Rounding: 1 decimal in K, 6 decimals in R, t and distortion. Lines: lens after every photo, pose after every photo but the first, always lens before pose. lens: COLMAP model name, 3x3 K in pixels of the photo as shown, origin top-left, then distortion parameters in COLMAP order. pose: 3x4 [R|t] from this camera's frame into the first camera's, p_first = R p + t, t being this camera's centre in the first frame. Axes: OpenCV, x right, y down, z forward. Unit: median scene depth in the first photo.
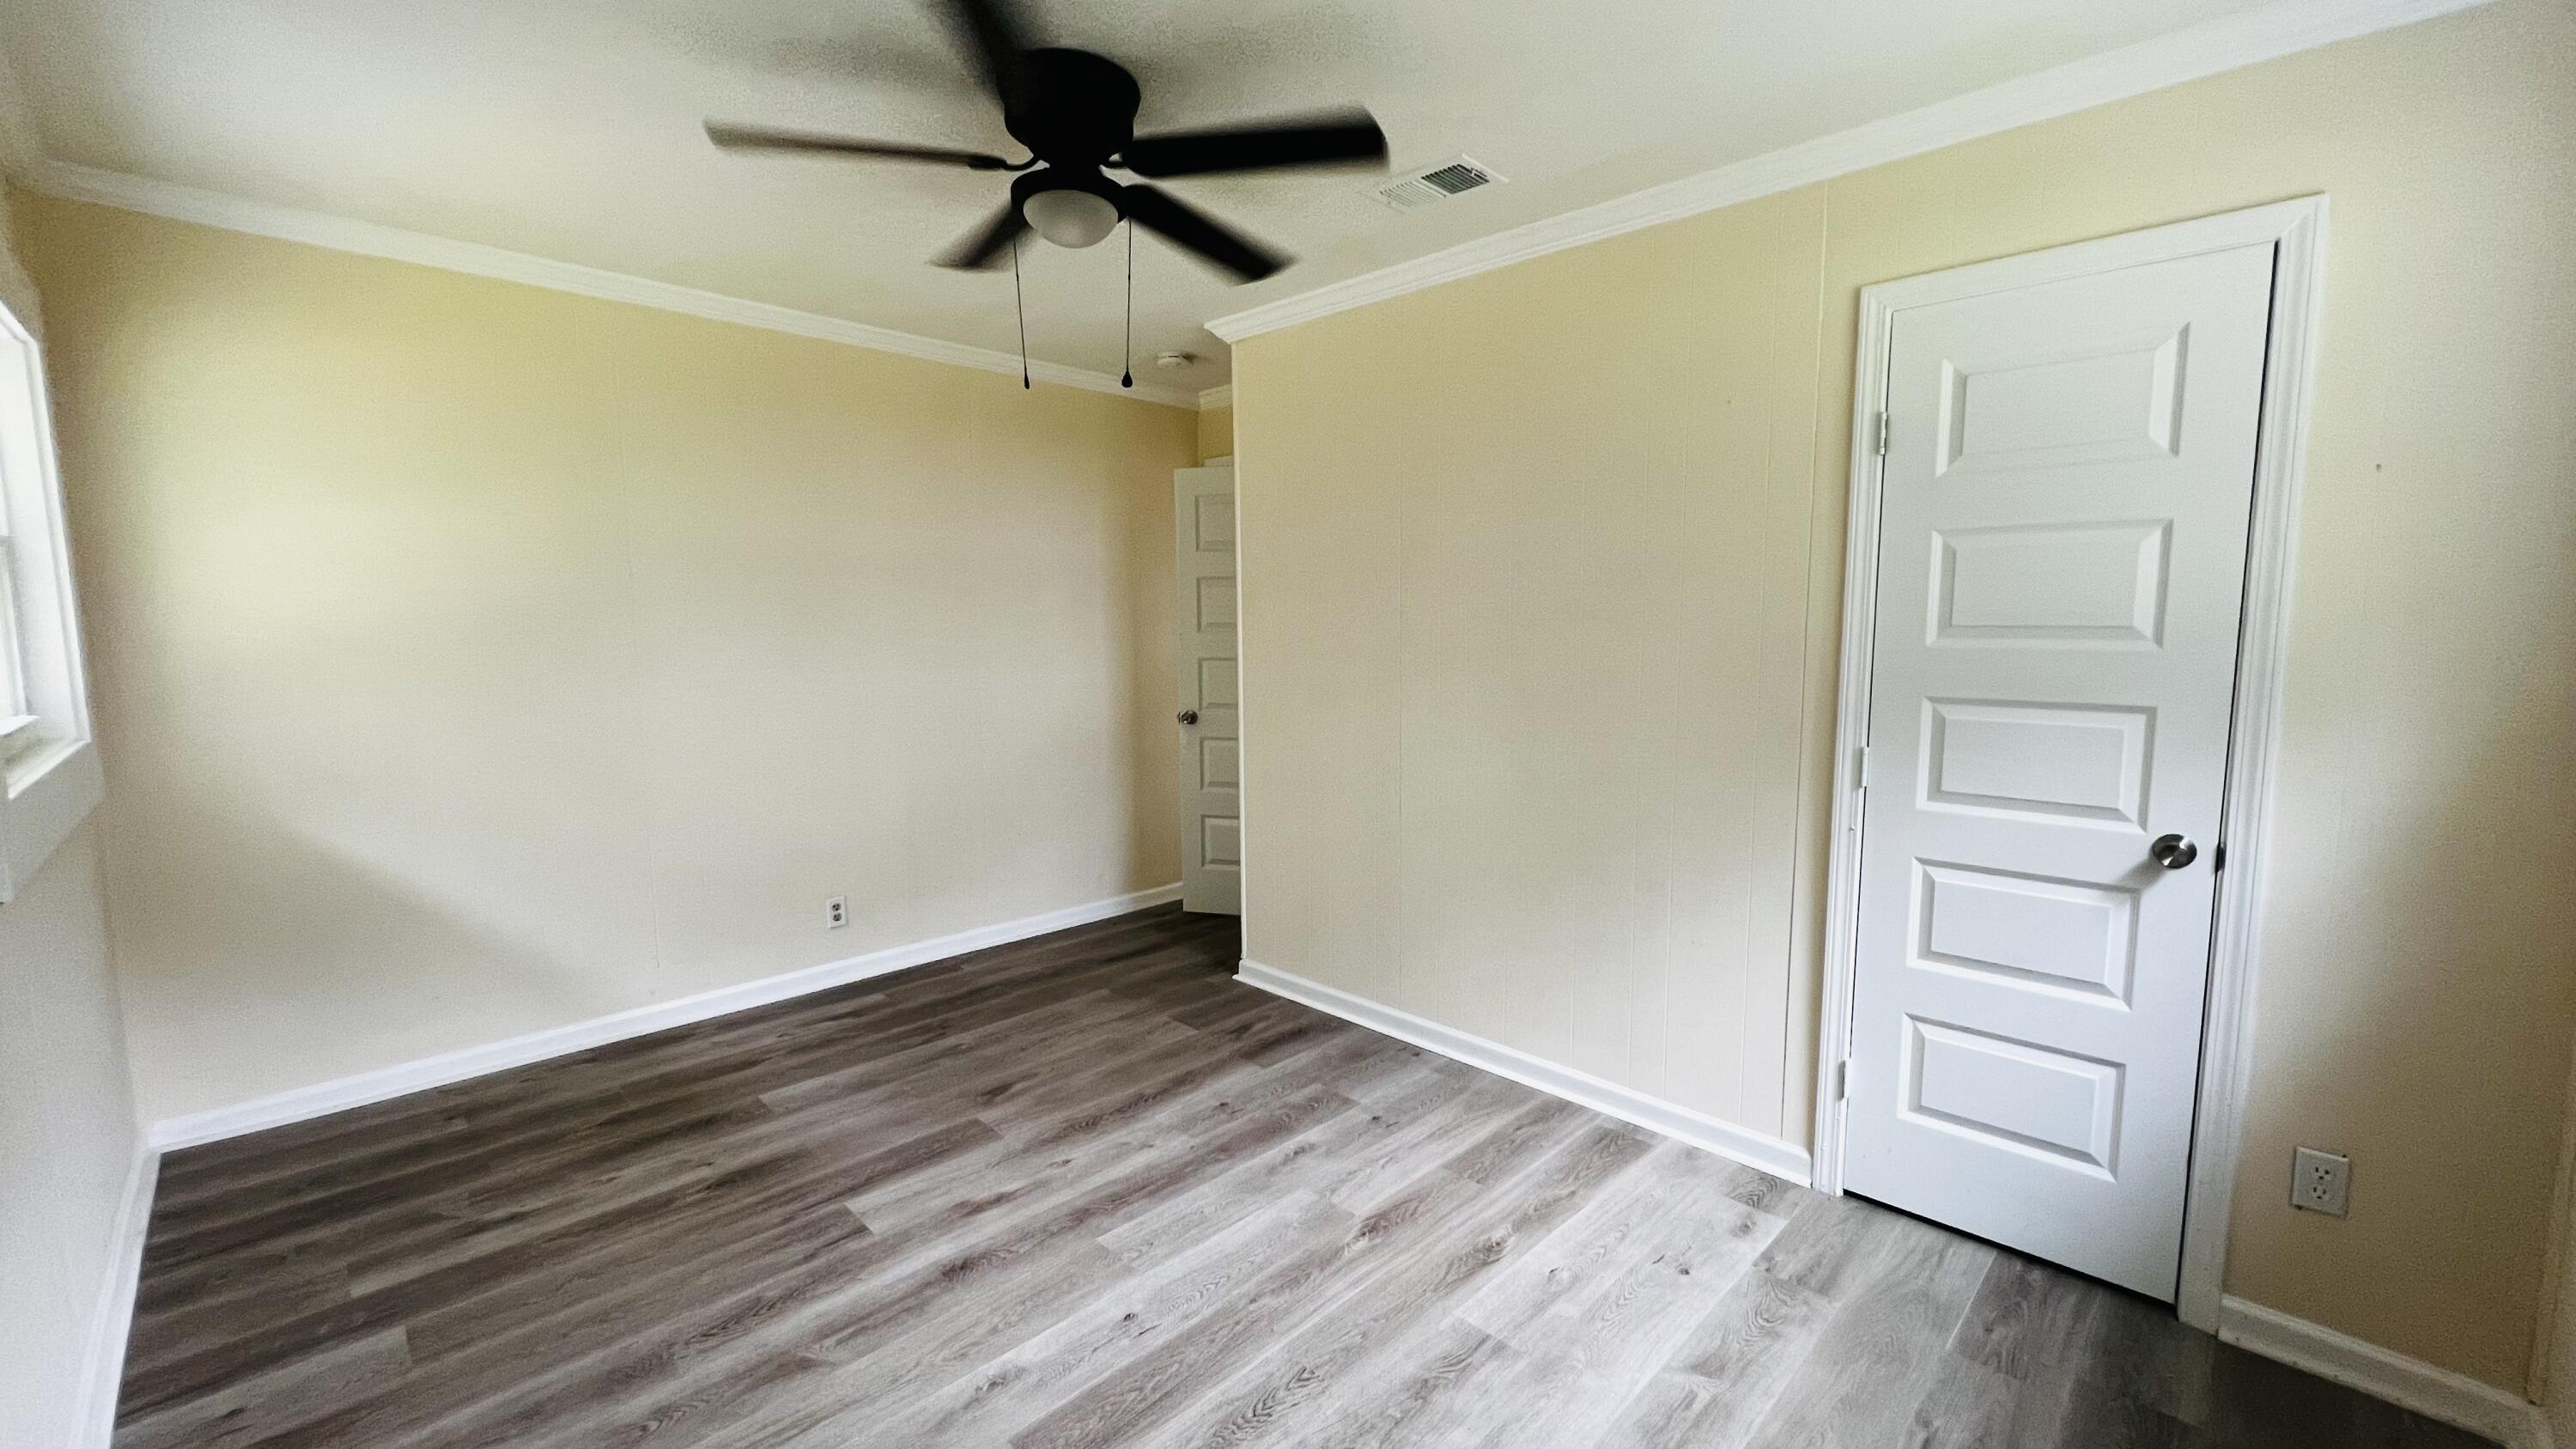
lens RADIAL K [[1020.2, 0, 1289.3], [0, 1020.2, 726.5], [0, 0, 1]] dist [0.000063, -0.000215]
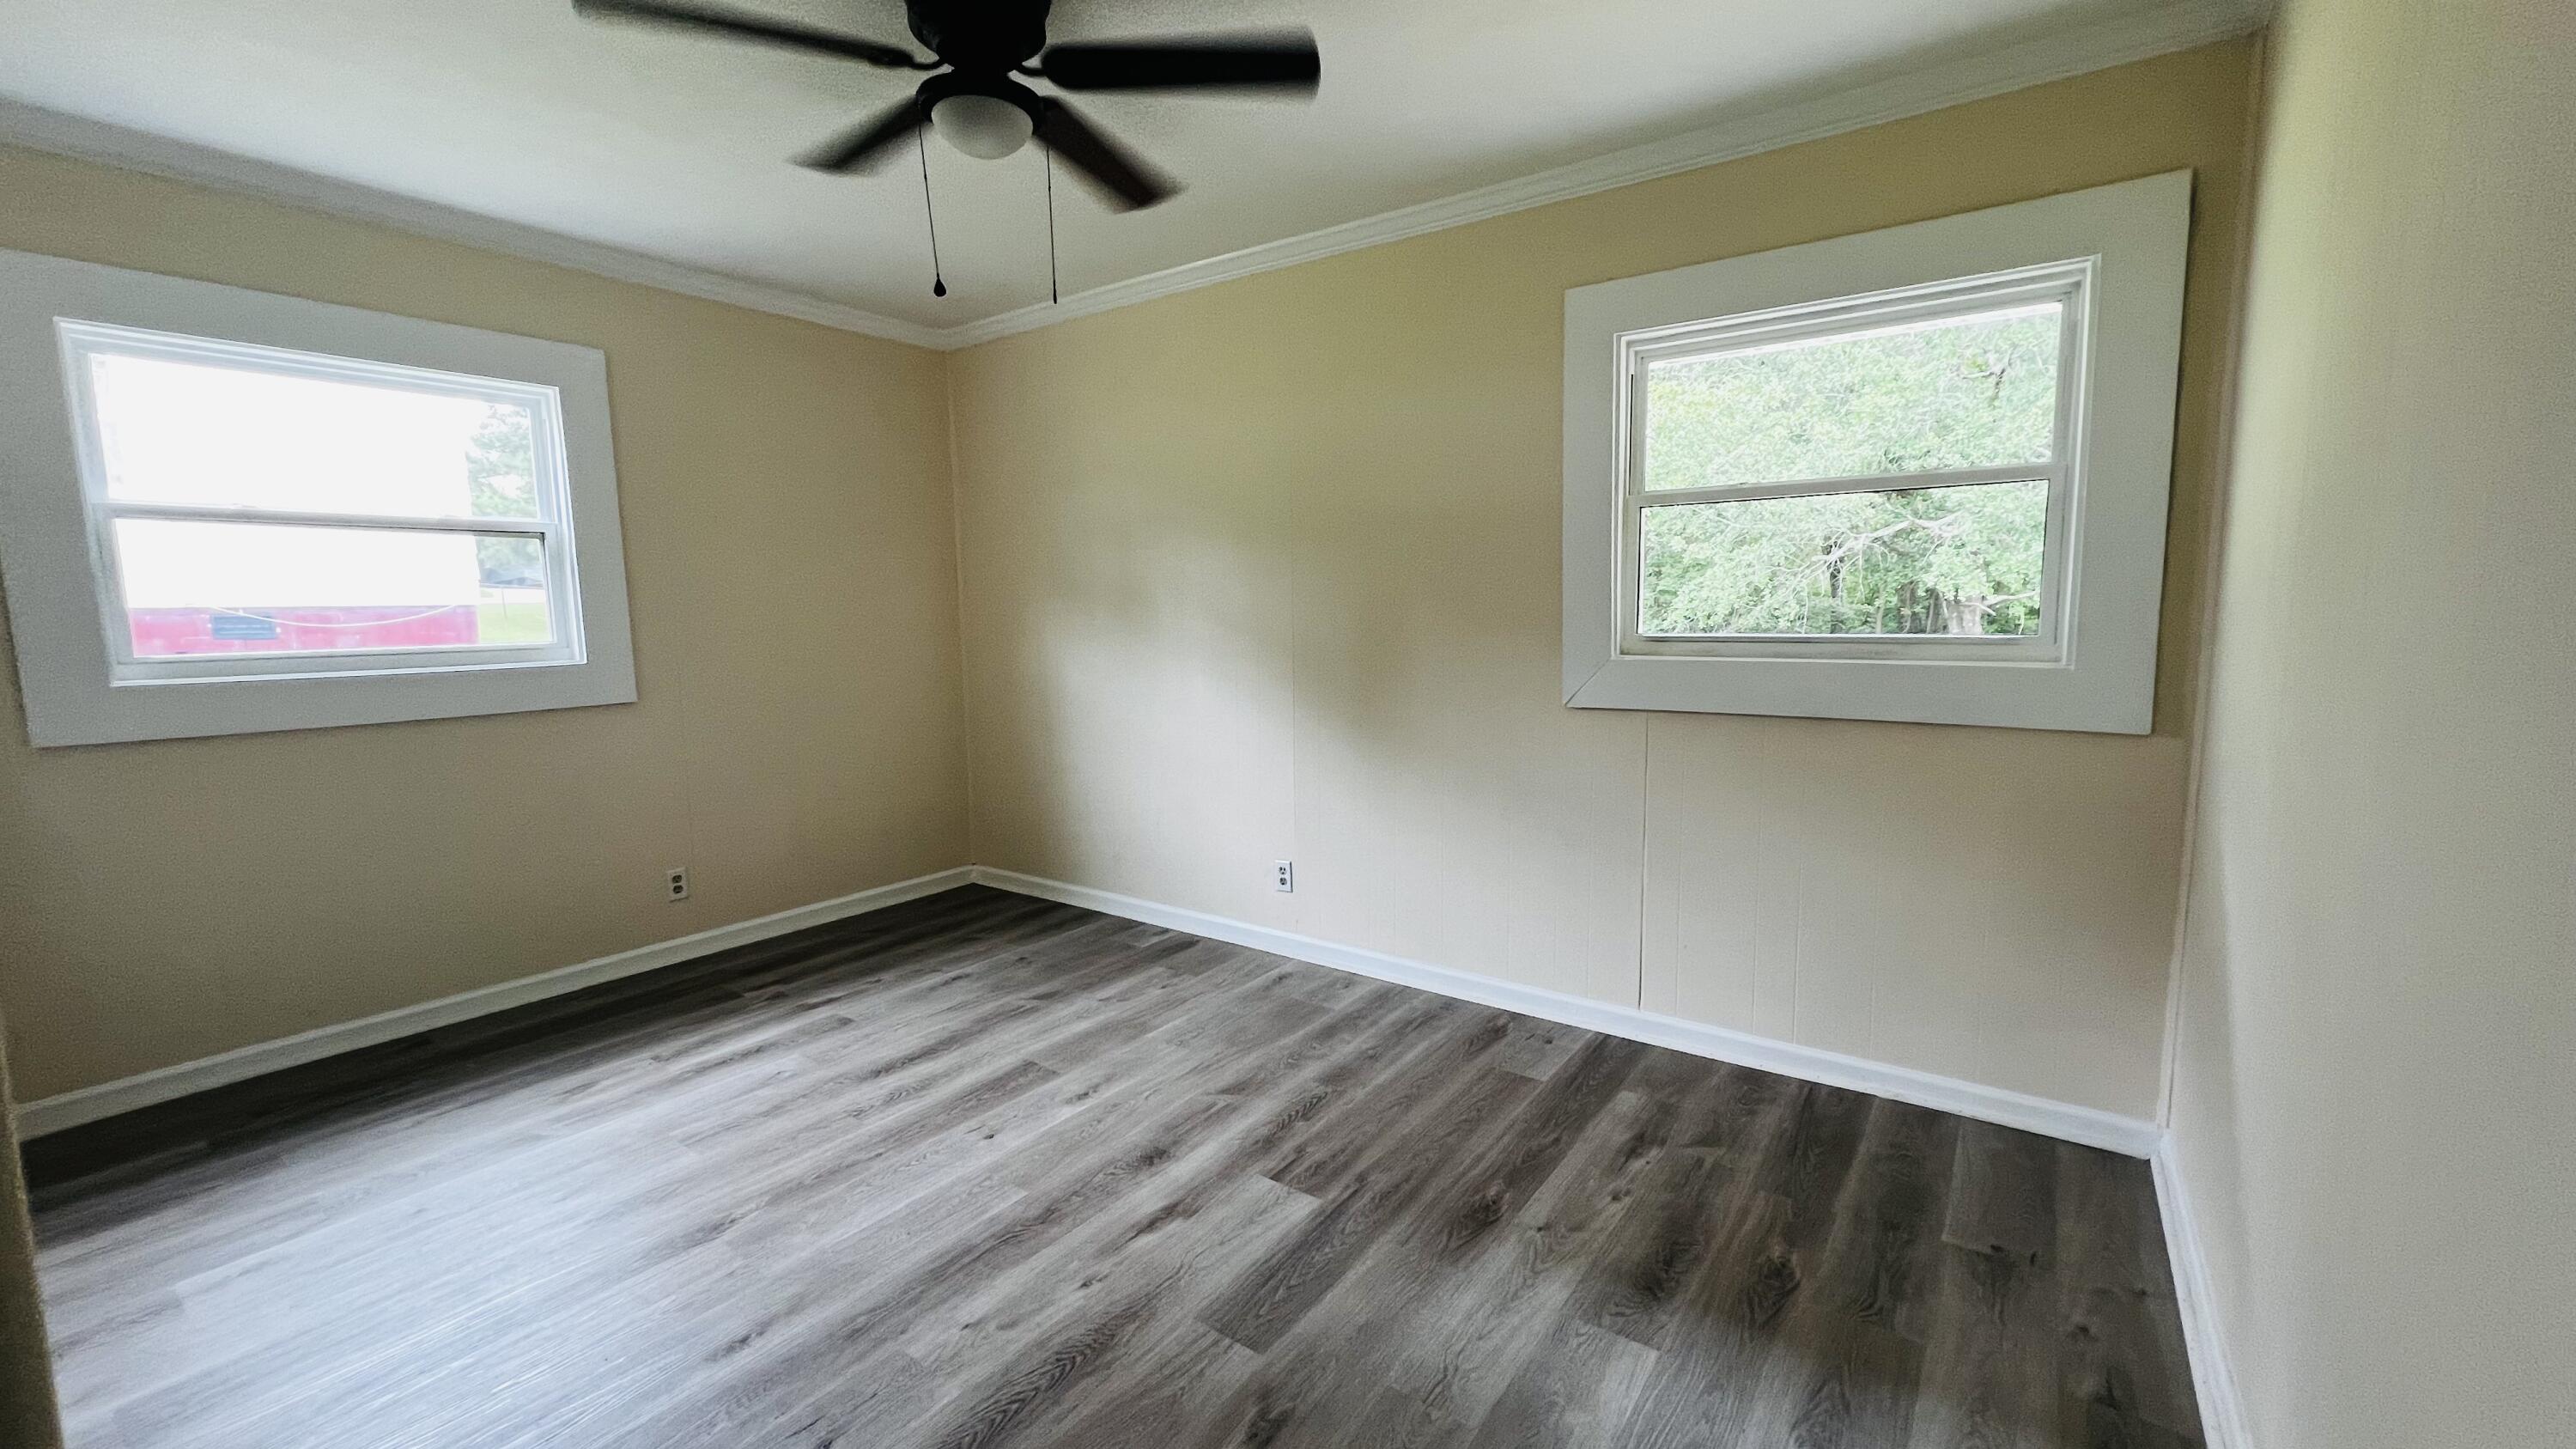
lens RADIAL K [[1020.2, 0, 1288.7], [0, 1020.2, 721.7], [0, 0, 1]] dist [0.000063, -0.000215]
pose [[-0.988296, 0.029753, -0.149617, -0.286990], [-0.003794, 0.975698, 0.219086, -0.141873], [0.152500, 0.217089, -0.964166, 1.780355]]
